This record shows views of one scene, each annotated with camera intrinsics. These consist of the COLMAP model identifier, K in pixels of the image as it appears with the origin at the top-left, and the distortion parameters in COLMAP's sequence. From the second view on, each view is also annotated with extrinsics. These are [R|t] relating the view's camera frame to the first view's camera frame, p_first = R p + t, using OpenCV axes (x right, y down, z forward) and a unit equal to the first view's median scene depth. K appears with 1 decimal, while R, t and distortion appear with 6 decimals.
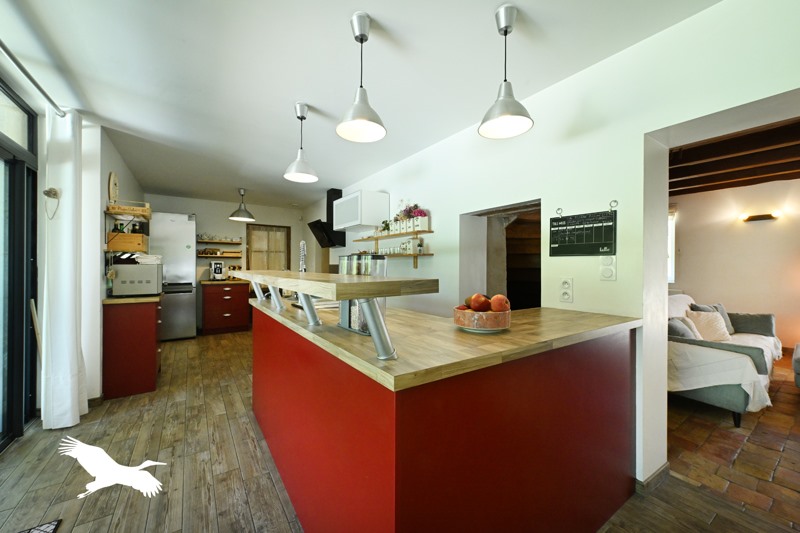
lens RADIAL K [[331.2, 0, 404.9], [0, 331.2, 266.0], [0, 0, 1]] dist [0.001422, 0.000298]
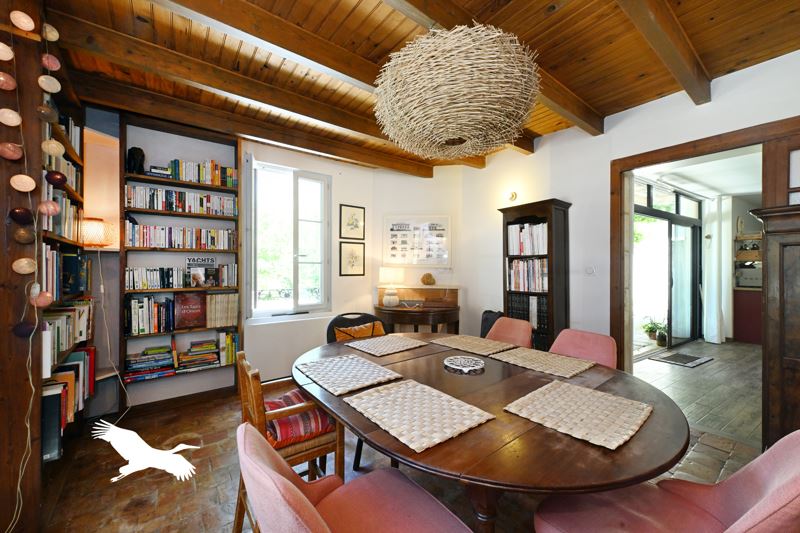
lens RADIAL K [[331.2, 0, 404.9], [0, 331.2, 266.0], [0, 0, 1]] dist [0.001422, 0.000298]
pose [[0.021951, -0.009334, -0.999715, 0.990458], [-0.003407, 0.999950, -0.009411, 0.005325], [0.999753, 0.003613, 0.021918, -0.962493]]
